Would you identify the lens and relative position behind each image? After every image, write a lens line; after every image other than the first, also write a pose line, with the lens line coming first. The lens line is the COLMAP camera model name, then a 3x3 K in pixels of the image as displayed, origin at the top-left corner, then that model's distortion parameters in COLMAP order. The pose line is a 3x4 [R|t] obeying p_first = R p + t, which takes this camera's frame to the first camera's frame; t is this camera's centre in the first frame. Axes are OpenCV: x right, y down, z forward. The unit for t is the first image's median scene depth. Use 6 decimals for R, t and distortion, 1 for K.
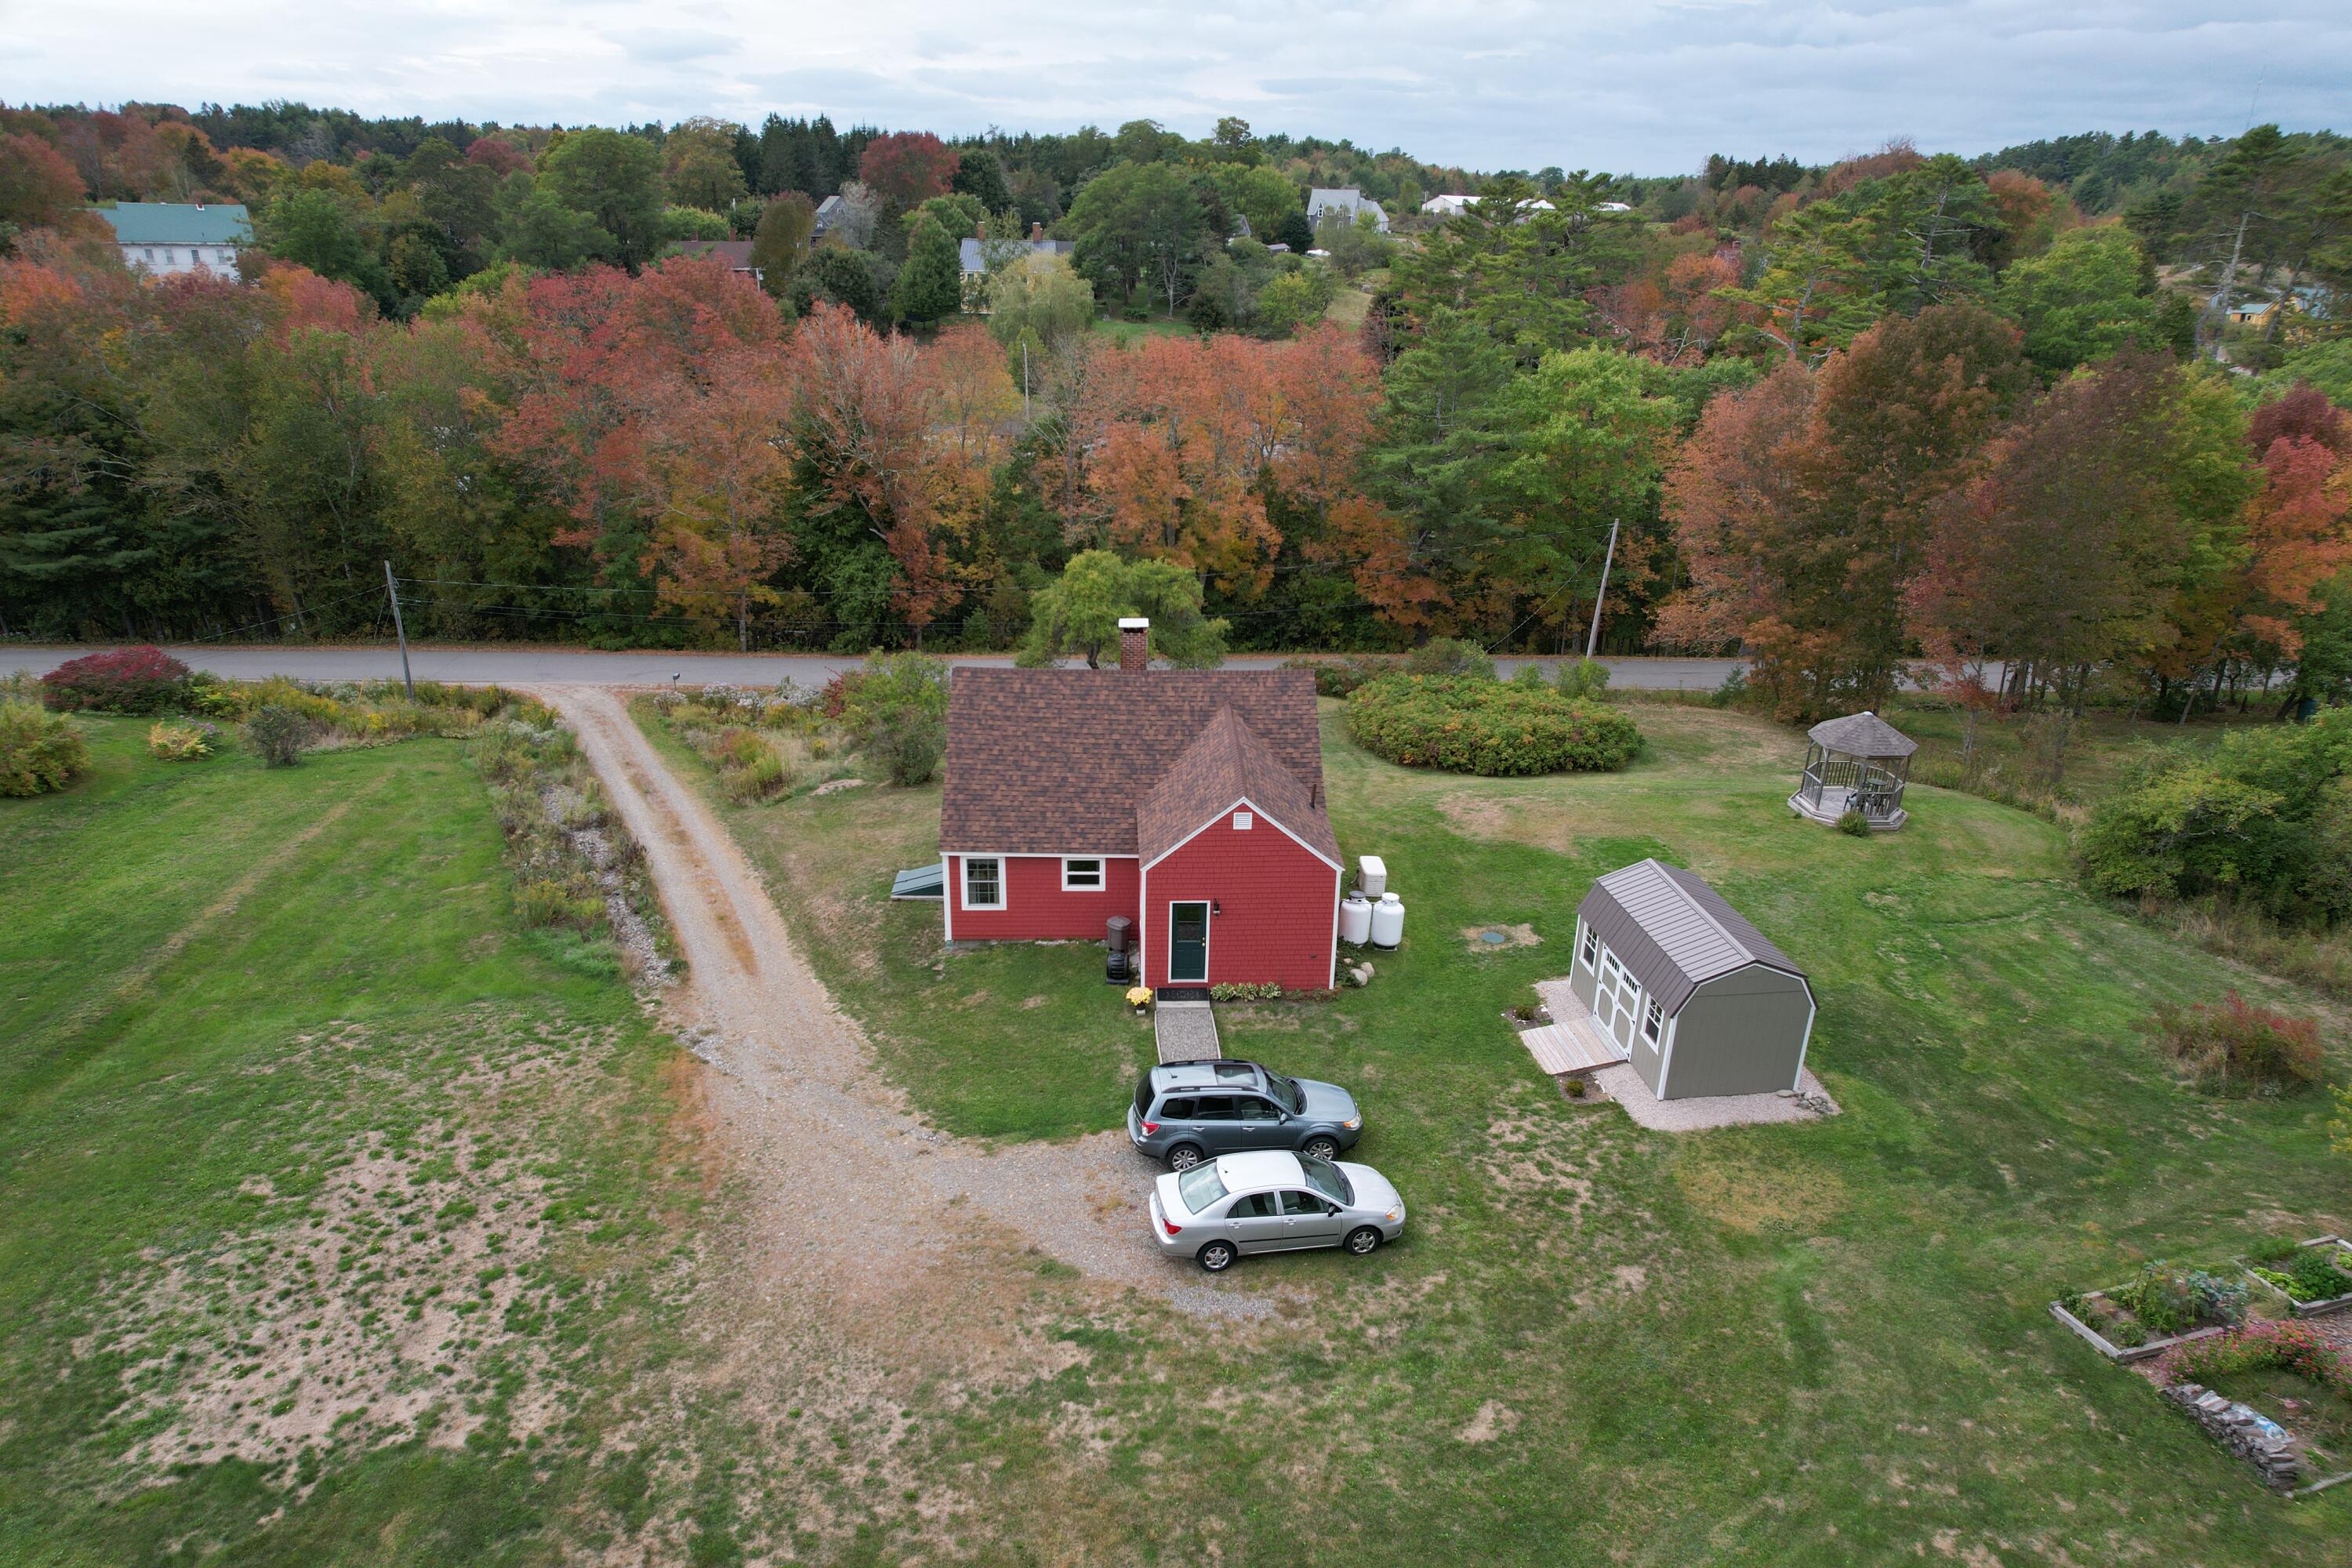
lens RADIAL K [[1484.8, 0, 1171.8], [0, 1484.8, 786.2], [0, 0, 1]] dist [-0.031737, 0.007000]
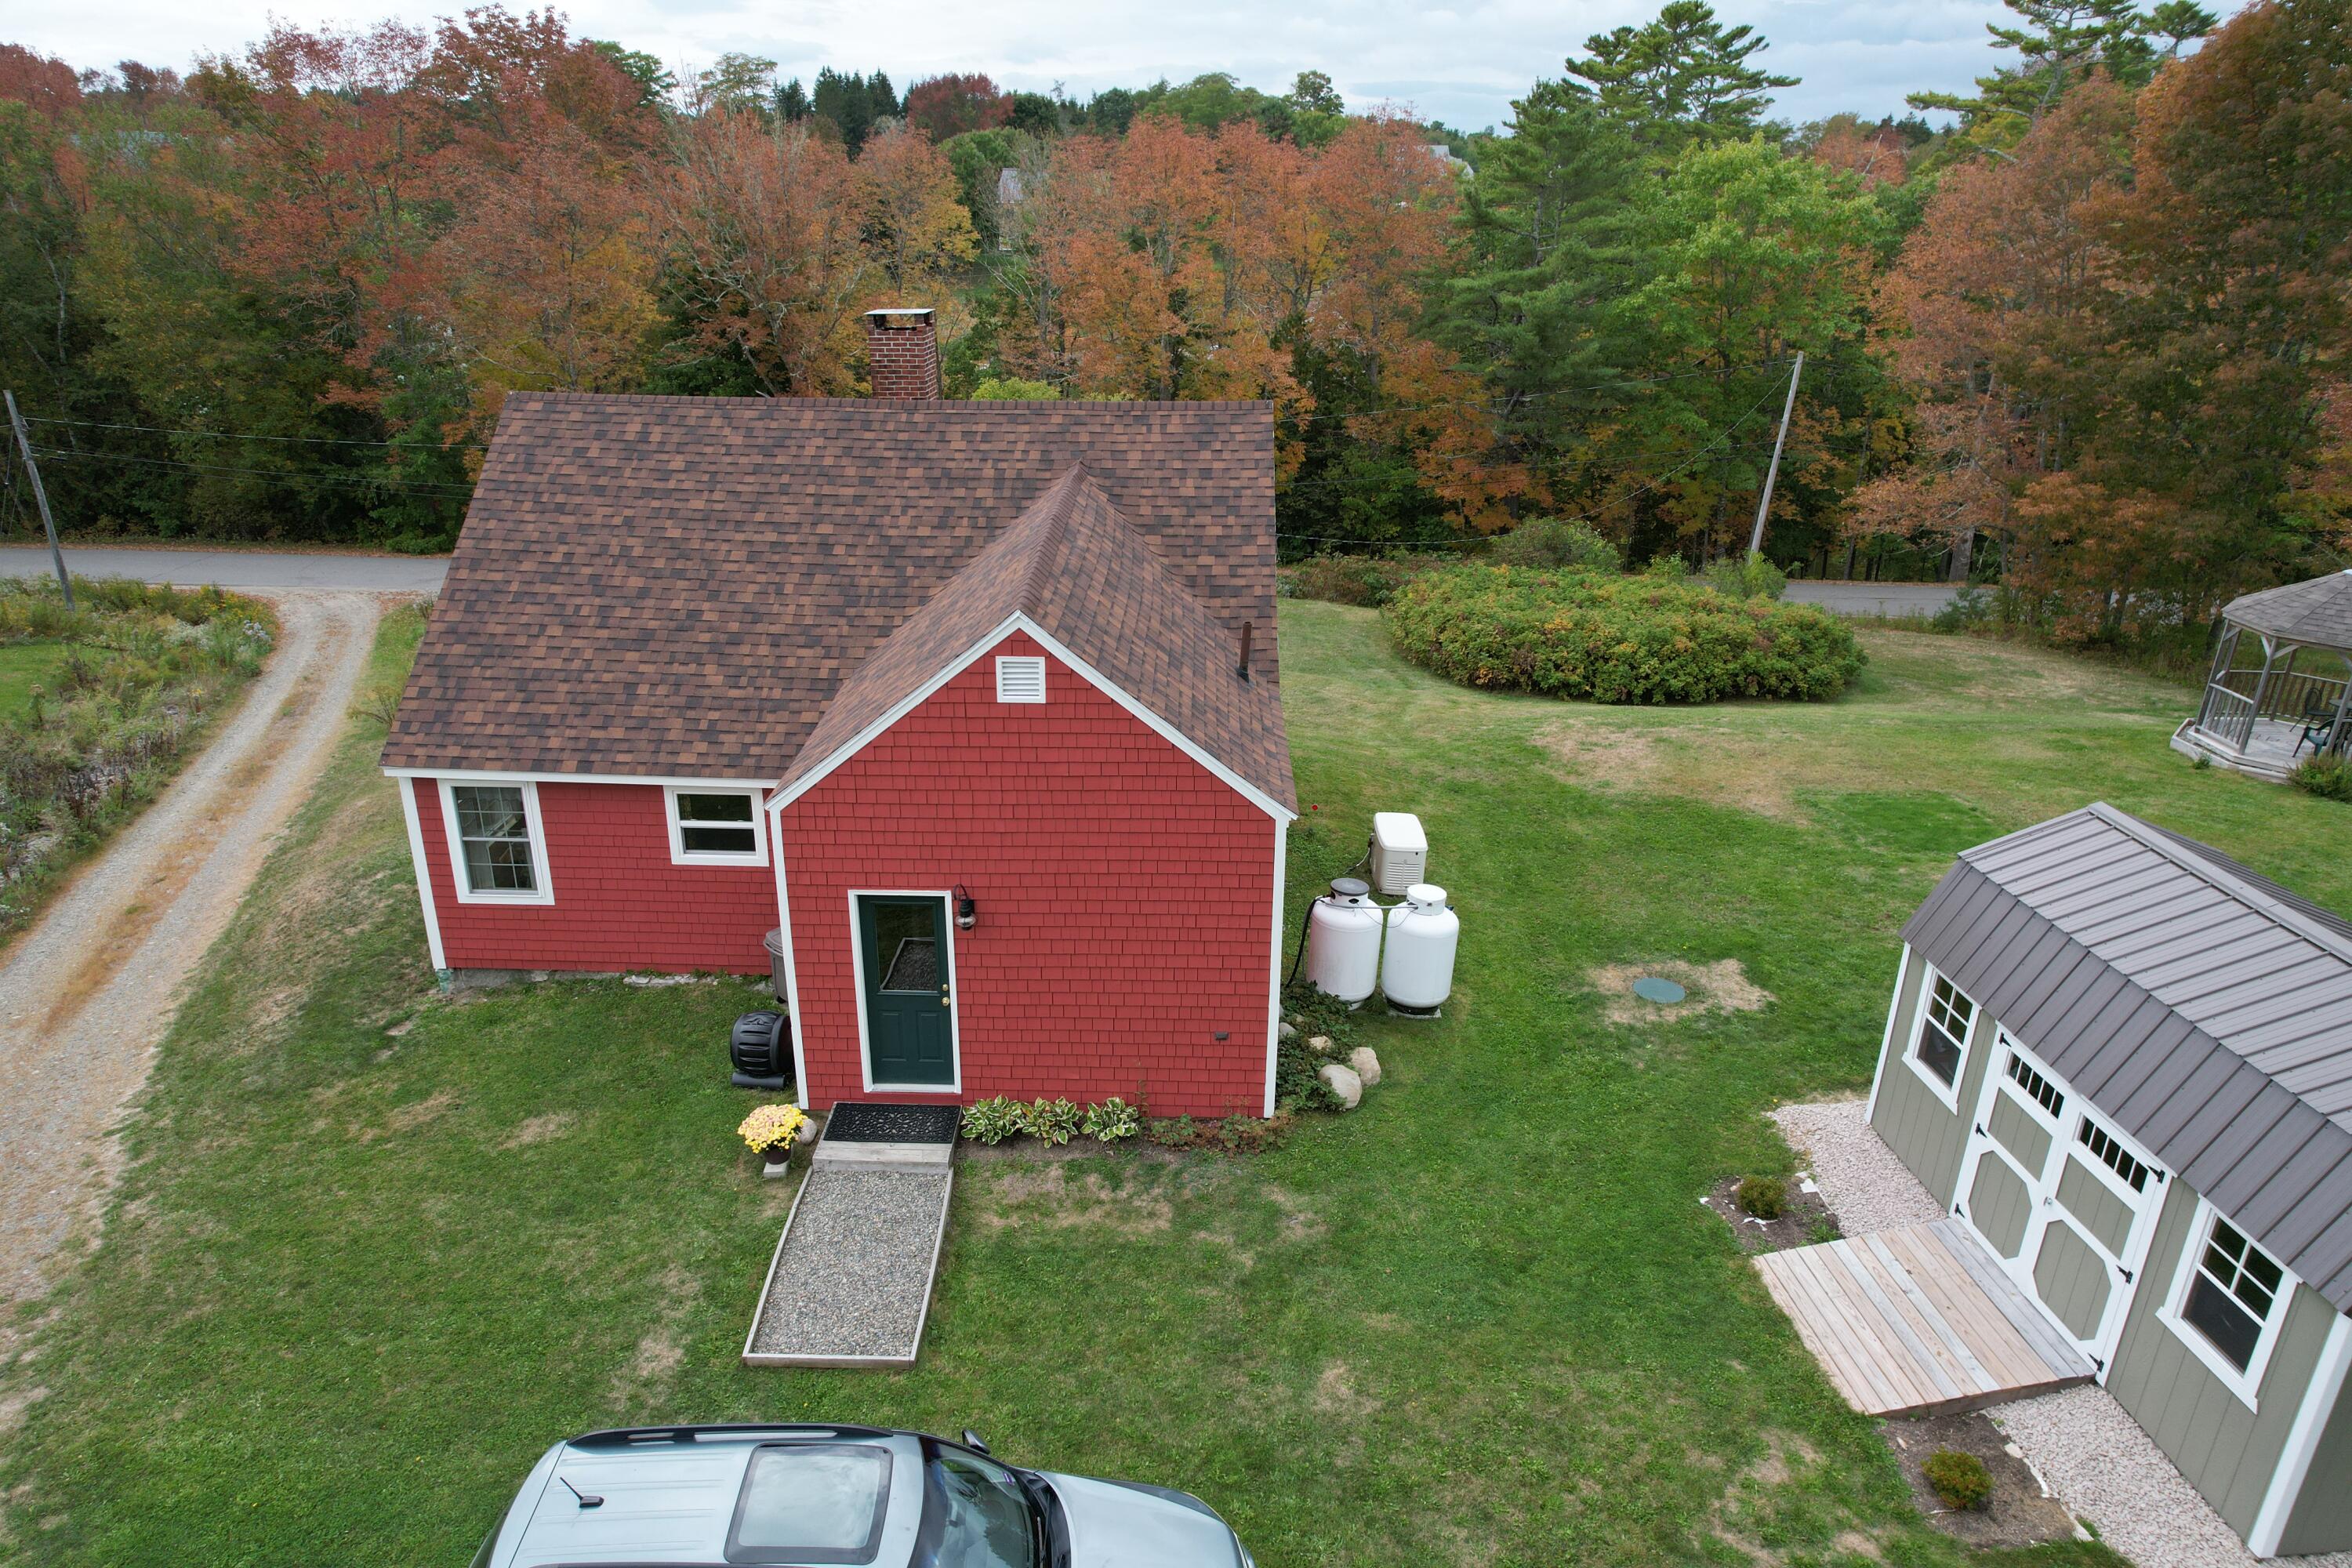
lens RADIAL K [[1484.8, 0, 1179.3], [0, 1484.8, 777.7], [0, 0, 1]] dist [-0.031737, 0.007000]
pose [[0.998561, 0.016101, -0.051151, 0.094119], [-0.016597, 0.999819, -0.009283, 0.044637], [0.050992, 0.010119, 0.998648, 0.547234]]
